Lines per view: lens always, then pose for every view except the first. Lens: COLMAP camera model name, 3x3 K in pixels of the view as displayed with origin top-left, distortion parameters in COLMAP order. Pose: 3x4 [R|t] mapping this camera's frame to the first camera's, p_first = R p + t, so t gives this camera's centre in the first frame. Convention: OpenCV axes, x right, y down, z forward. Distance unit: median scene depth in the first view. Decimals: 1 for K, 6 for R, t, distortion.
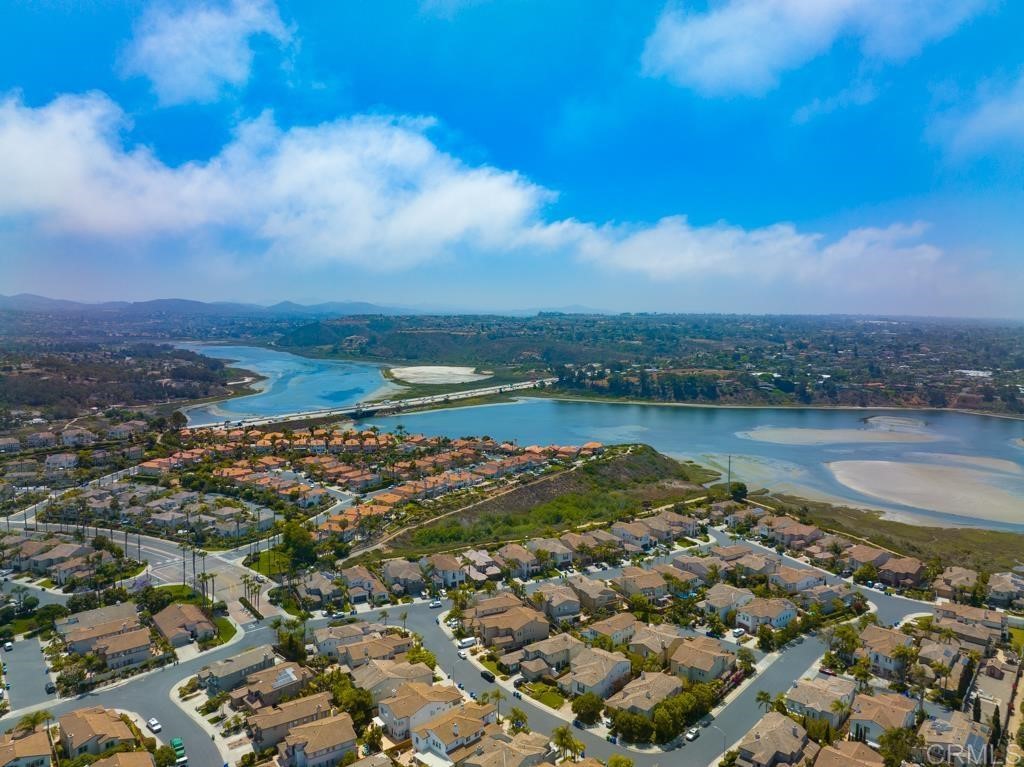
lens RADIAL K [[723.2, 0, 510.9], [0, 723.2, 381.4], [0, 0, 1]] dist [-0.038988, 0.009792]
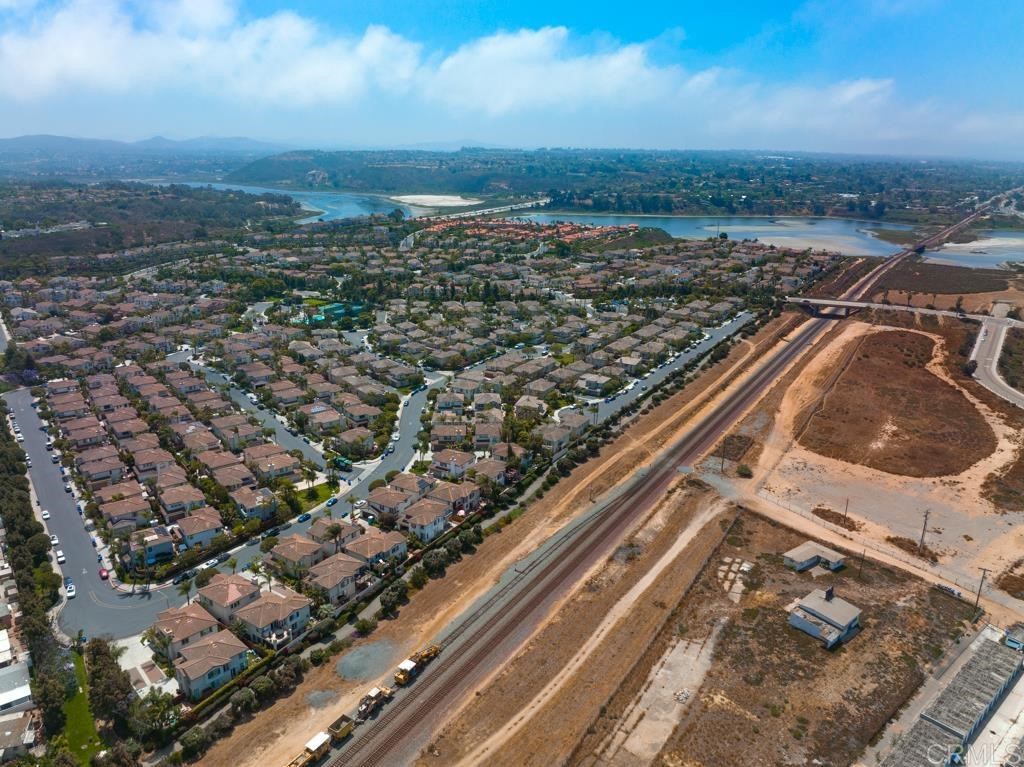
lens RADIAL K [[723.2, 0, 510.9], [0, 723.2, 381.4], [0, 0, 1]] dist [-0.038988, 0.009792]
pose [[0.990822, -0.041766, 0.128556, -0.150734], [0.012856, 0.975872, 0.217966, 0.025181], [-0.134558, -0.214313, 0.967452, -0.267217]]
